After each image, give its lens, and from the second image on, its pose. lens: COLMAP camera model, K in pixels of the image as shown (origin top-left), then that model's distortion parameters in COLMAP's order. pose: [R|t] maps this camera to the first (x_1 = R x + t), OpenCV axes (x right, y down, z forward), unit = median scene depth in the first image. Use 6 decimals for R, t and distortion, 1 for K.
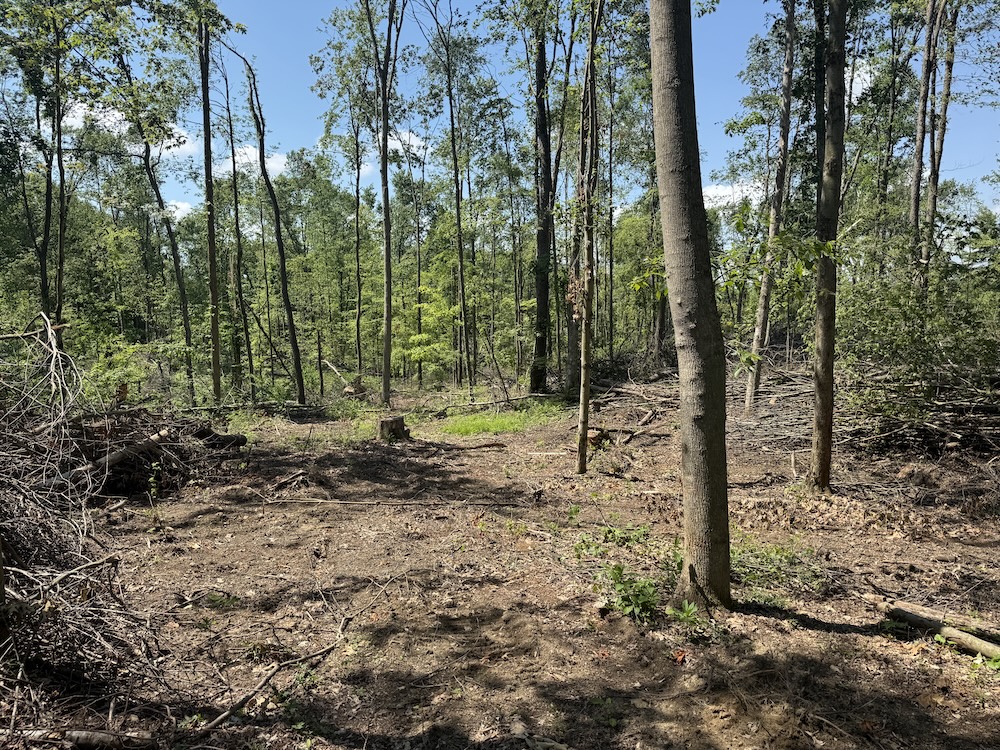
lens RADIAL K [[706.1, 0, 500.0], [0, 706.1, 375.0], [0, 0, 1]] dist [0.081161, -0.106294]
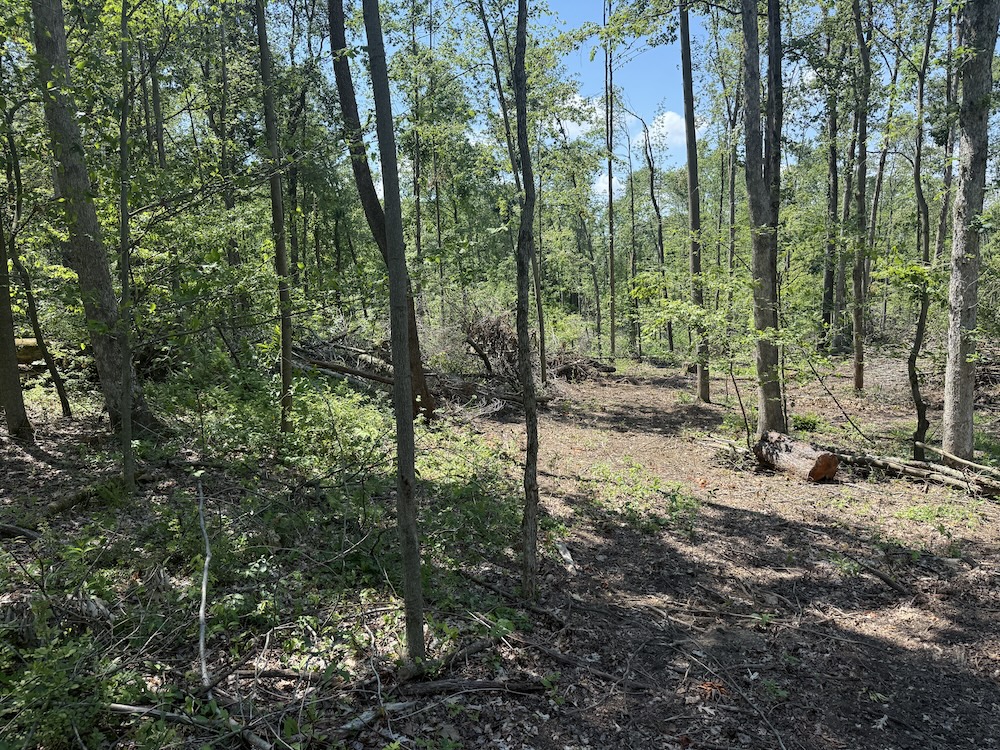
lens RADIAL K [[706.1, 0, 500.0], [0, 706.1, 375.0], [0, 0, 1]] dist [0.081161, -0.106294]
pose [[0.833048, 0.042784, -0.551544, 0.153122], [-0.005012, 0.997548, 0.069809, -0.021149], [0.553178, -0.055390, 0.831220, -0.252300]]
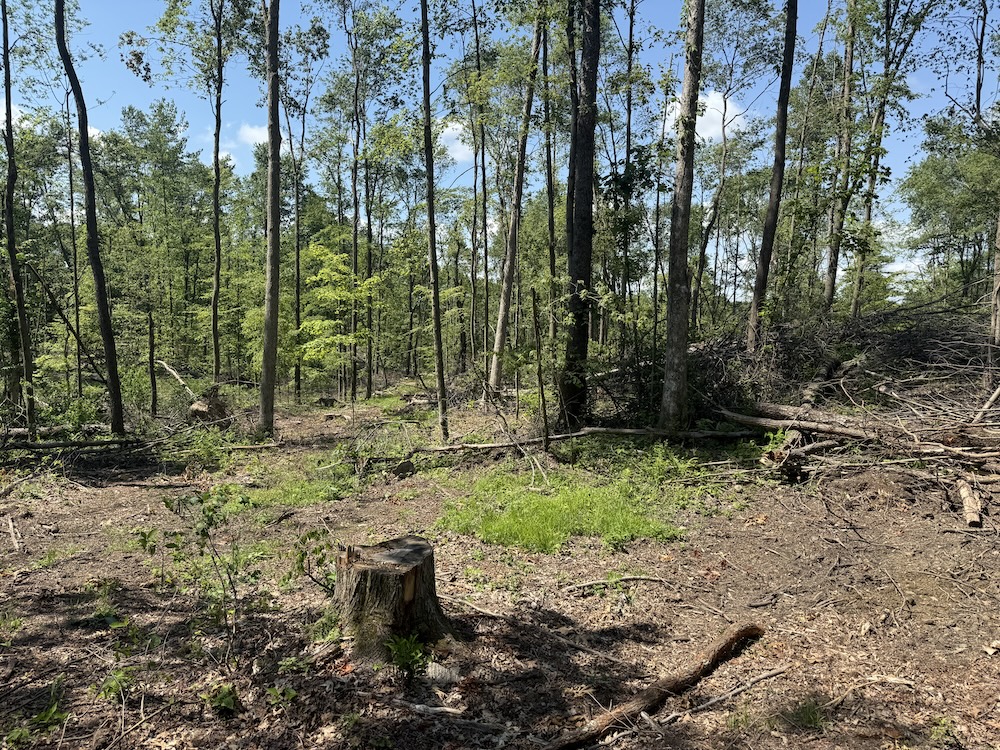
lens RADIAL K [[706.1, 0, 500.0], [0, 706.1, 375.0], [0, 0, 1]] dist [0.081161, -0.106294]
pose [[0.980885, 0.015313, 0.193987, -0.048524], [-0.012718, 0.999812, -0.014613, -0.001212], [-0.194174, 0.011867, 0.980895, 0.211128]]
